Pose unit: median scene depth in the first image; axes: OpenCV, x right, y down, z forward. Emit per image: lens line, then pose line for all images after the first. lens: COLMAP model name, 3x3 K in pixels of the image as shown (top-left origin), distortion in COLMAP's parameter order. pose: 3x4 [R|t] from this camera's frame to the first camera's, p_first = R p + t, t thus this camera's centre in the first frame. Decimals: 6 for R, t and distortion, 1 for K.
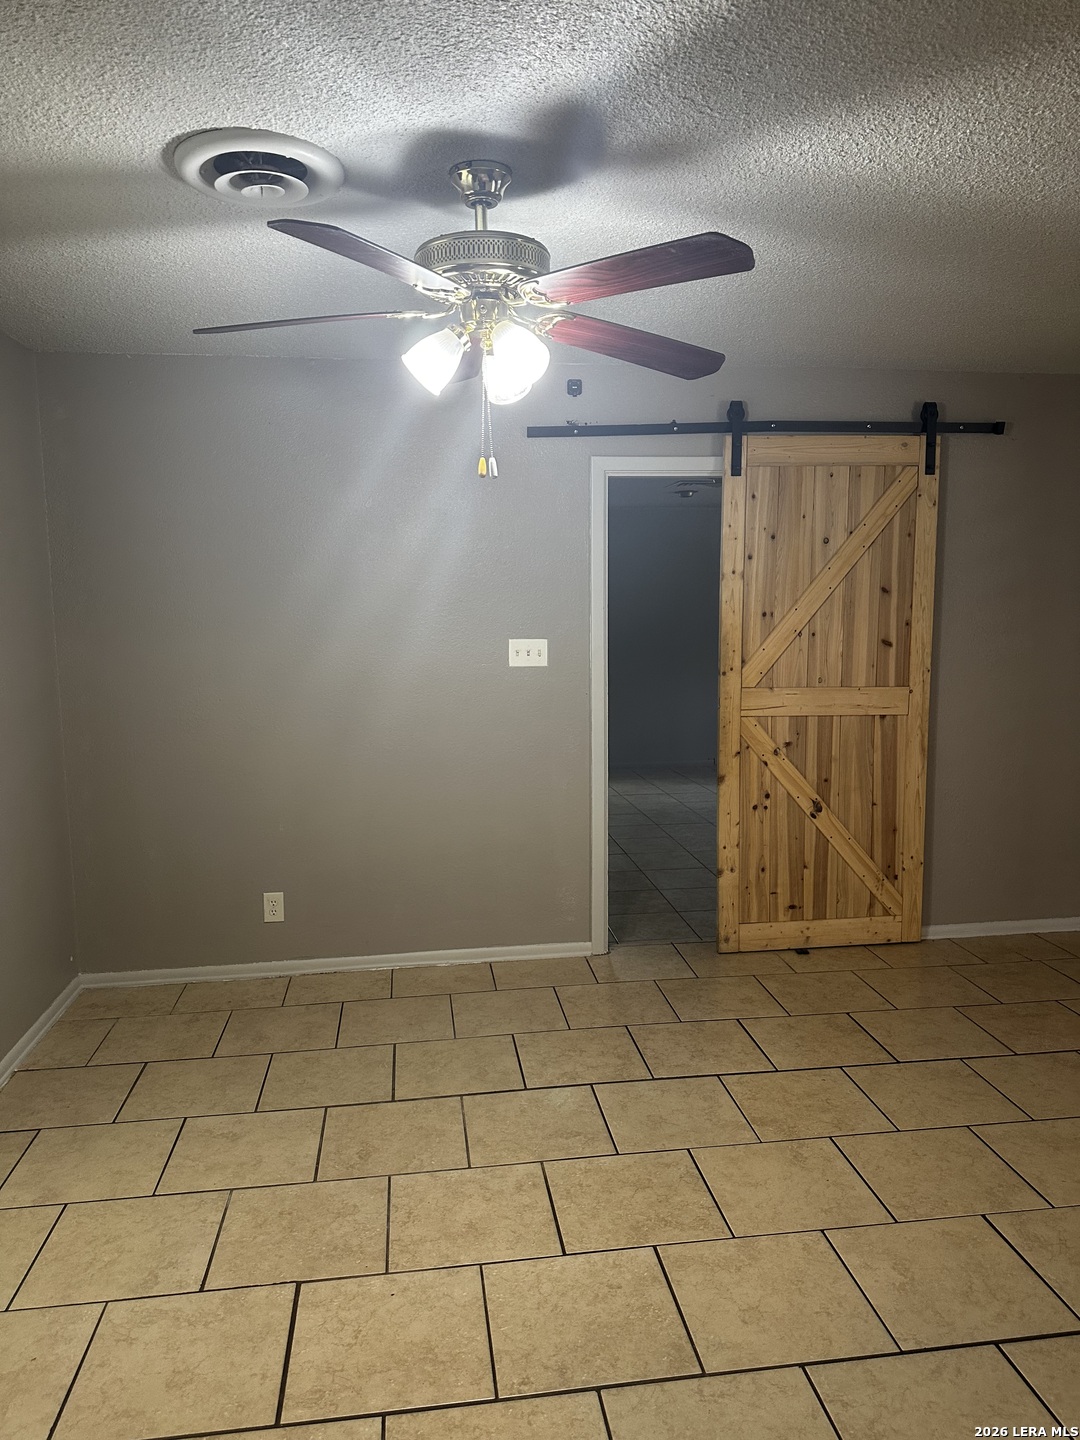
lens RADIAL K [[1020.6, 0, 535.3], [0, 1020.6, 720.0], [0, 0, 1]] dist [0.044515, -0.059388]
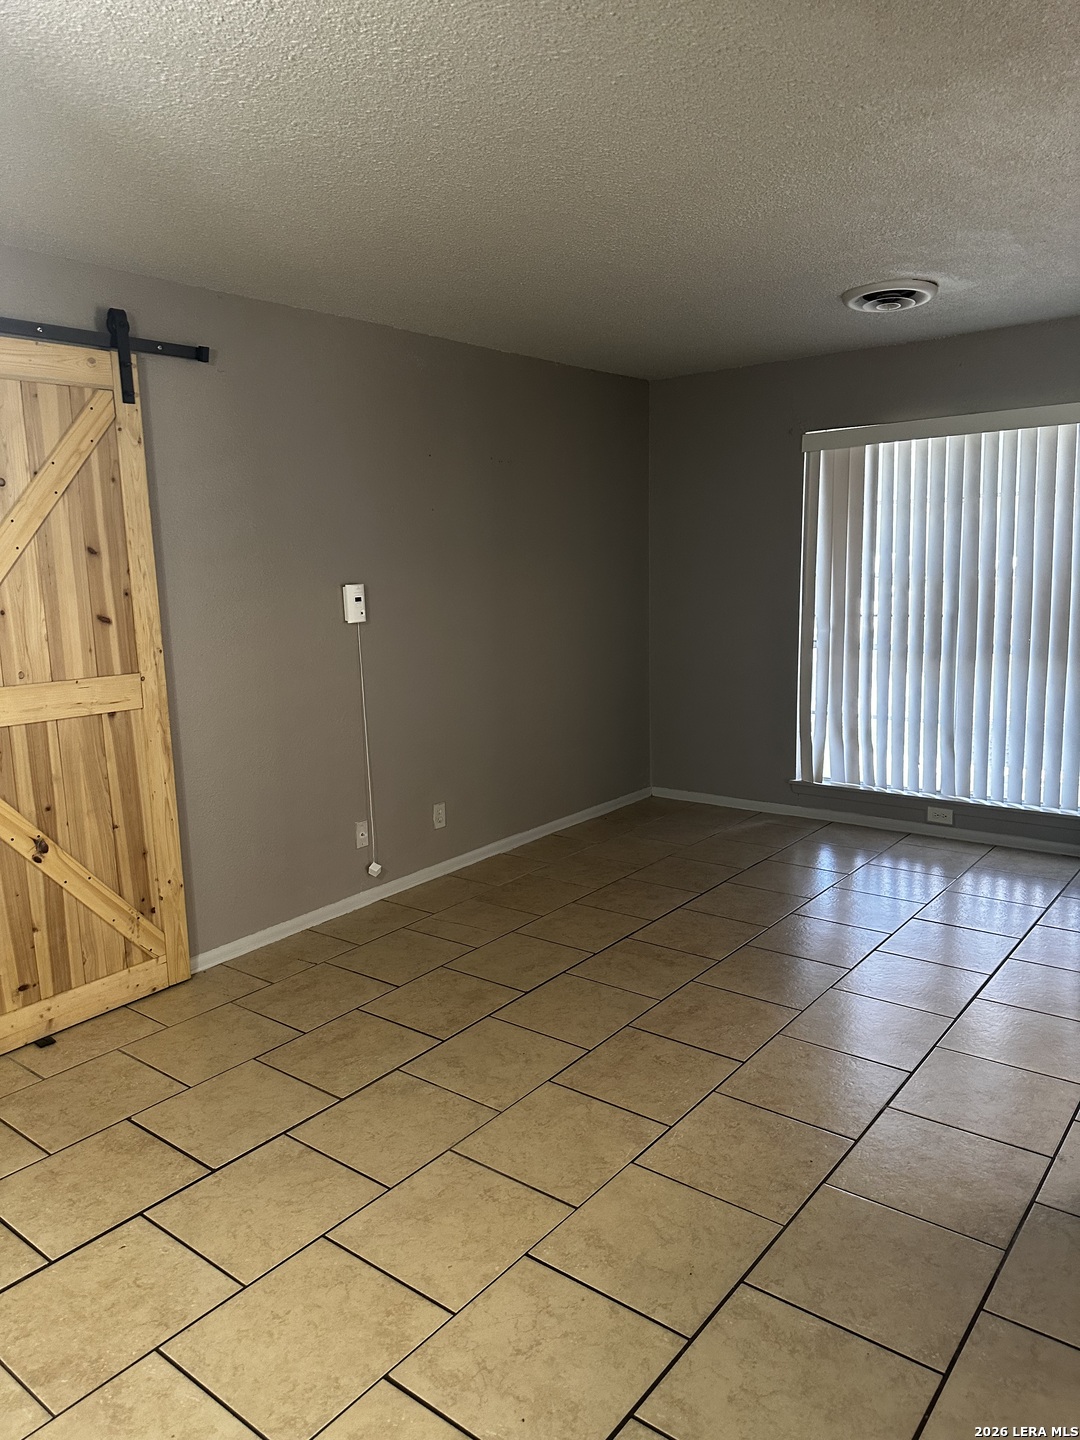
lens RADIAL K [[1020.6, 0, 526.7], [0, 1020.6, 717.3], [0, 0, 1]] dist [0.044515, -0.059388]
pose [[0.721243, -0.126800, 0.680977, 0.036735], [0.109950, 0.991595, 0.068187, -0.020395], [-0.683900, 0.025694, 0.729123, 0.225186]]
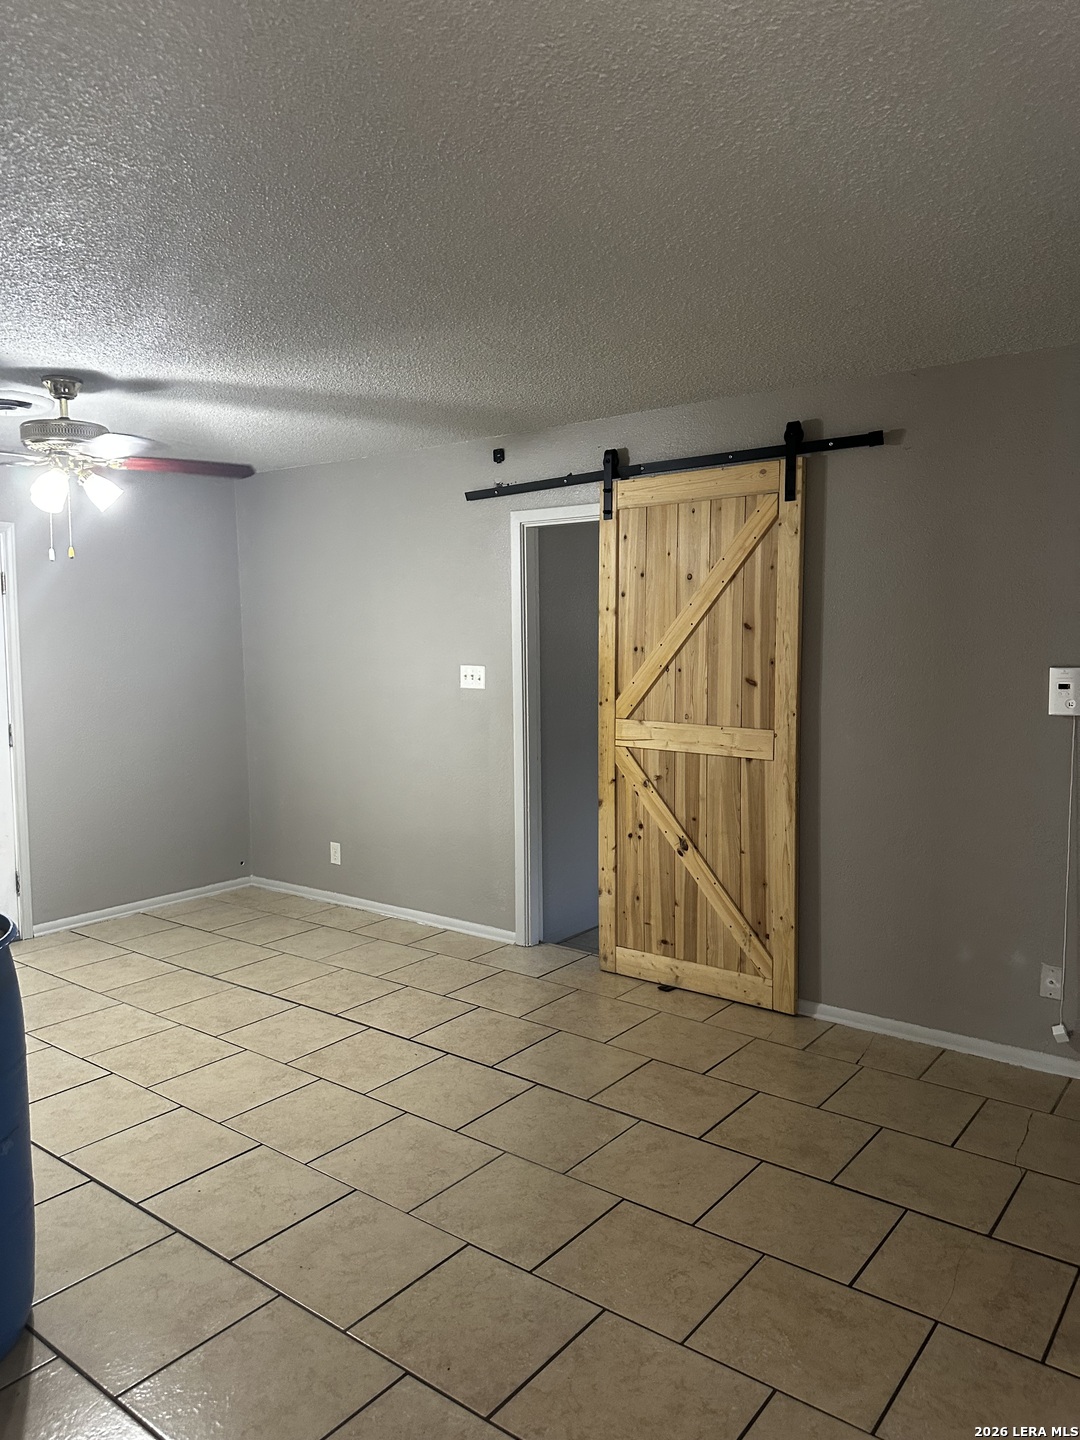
lens RADIAL K [[1020.6, 0, 544.8], [0, 1020.6, 712.9], [0, 0, 1]] dist [0.044515, -0.059388]
pose [[0.705720, 0.061964, -0.705776, 0.903964], [-0.084572, 0.996413, 0.002916, -0.034617], [0.703425, 0.057631, 0.708429, 0.209618]]
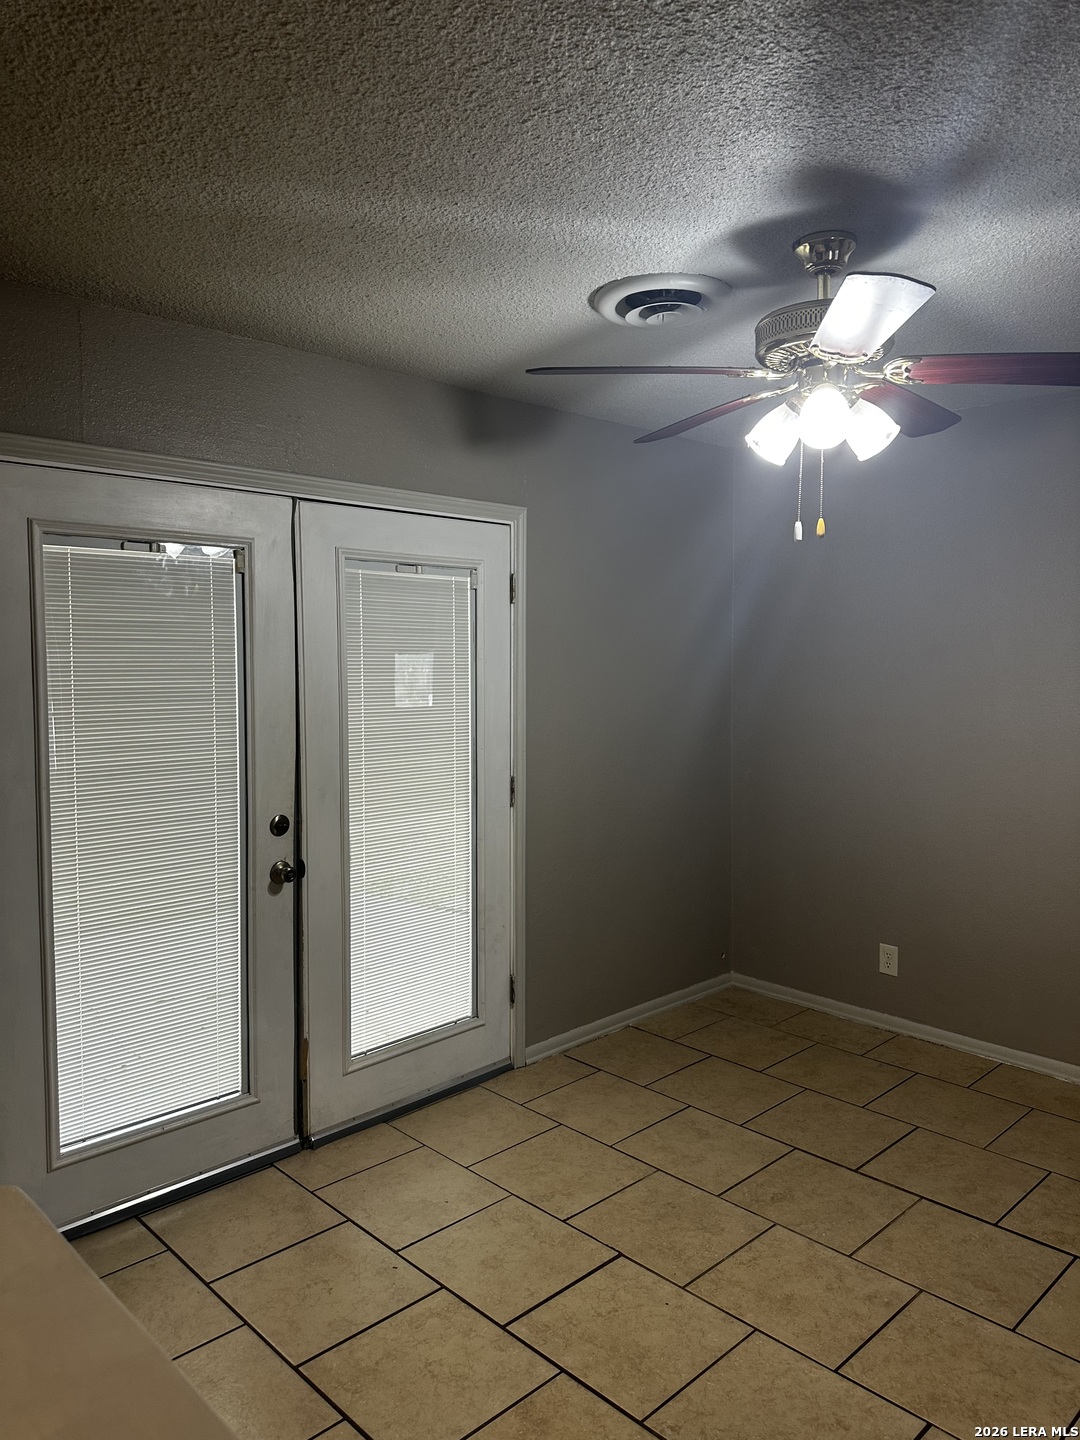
lens RADIAL K [[1020.6, 0, 553.9], [0, 1020.6, 718.0], [0, 0, 1]] dist [0.044515, -0.059388]
pose [[0.607610, 0.070701, -0.791082, 0.322466], [-0.107460, 0.994189, 0.006316, -0.023336], [0.786932, 0.081172, 0.611677, 0.108896]]
